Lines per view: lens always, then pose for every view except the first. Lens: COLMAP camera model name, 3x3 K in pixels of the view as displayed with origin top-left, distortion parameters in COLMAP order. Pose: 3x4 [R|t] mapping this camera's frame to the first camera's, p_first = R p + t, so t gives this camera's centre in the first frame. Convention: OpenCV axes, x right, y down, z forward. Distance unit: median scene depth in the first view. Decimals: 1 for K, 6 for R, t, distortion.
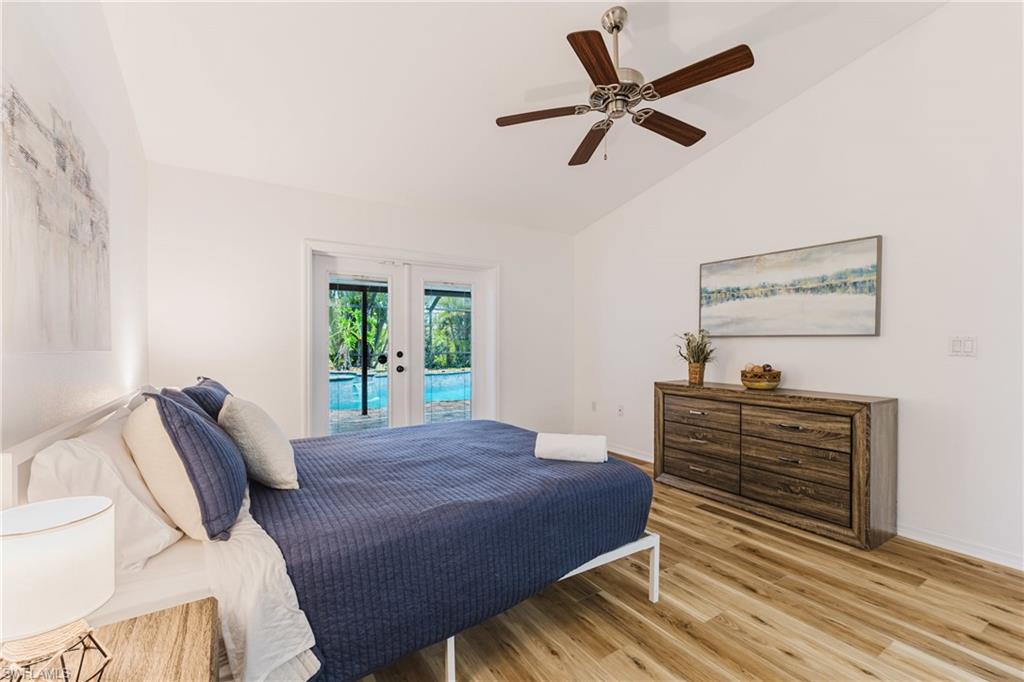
lens RADIAL K [[441.2, 0, 515.2], [0, 441.2, 343.4], [0, 0, 1]] dist [0.007696, -0.002960]
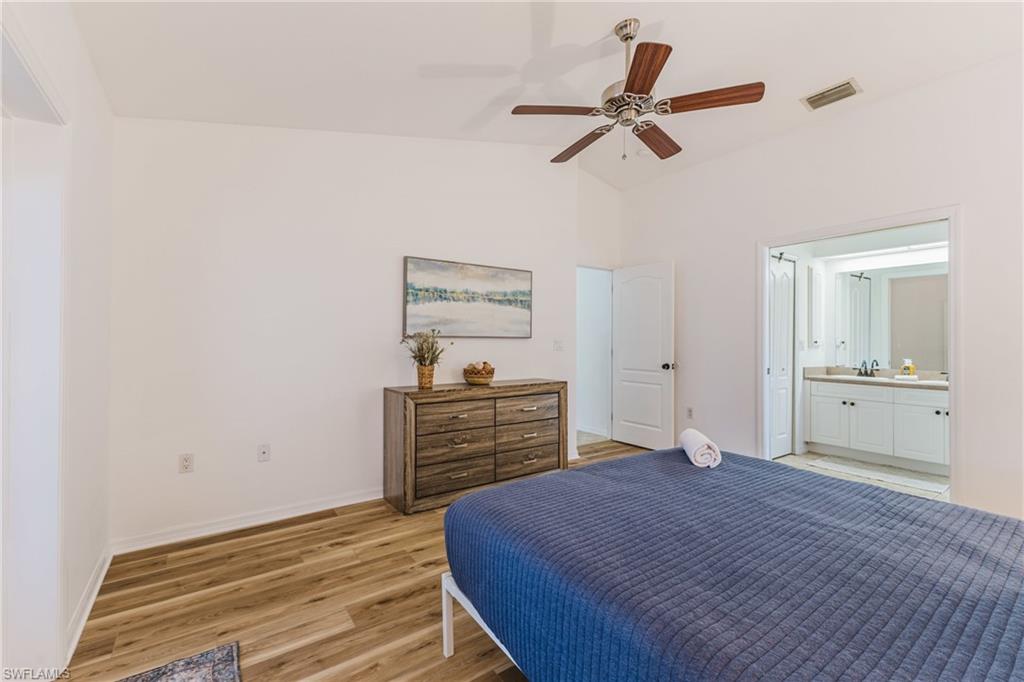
lens RADIAL K [[441.2, 0, 511.3], [0, 441.2, 335.7], [0, 0, 1]] dist [0.007696, -0.002960]
pose [[-0.035971, 0.012057, 0.999280, -0.570627], [0.003741, 0.999922, -0.011930, -0.006571], [-0.999346, 0.003309, -0.036013, 0.958489]]
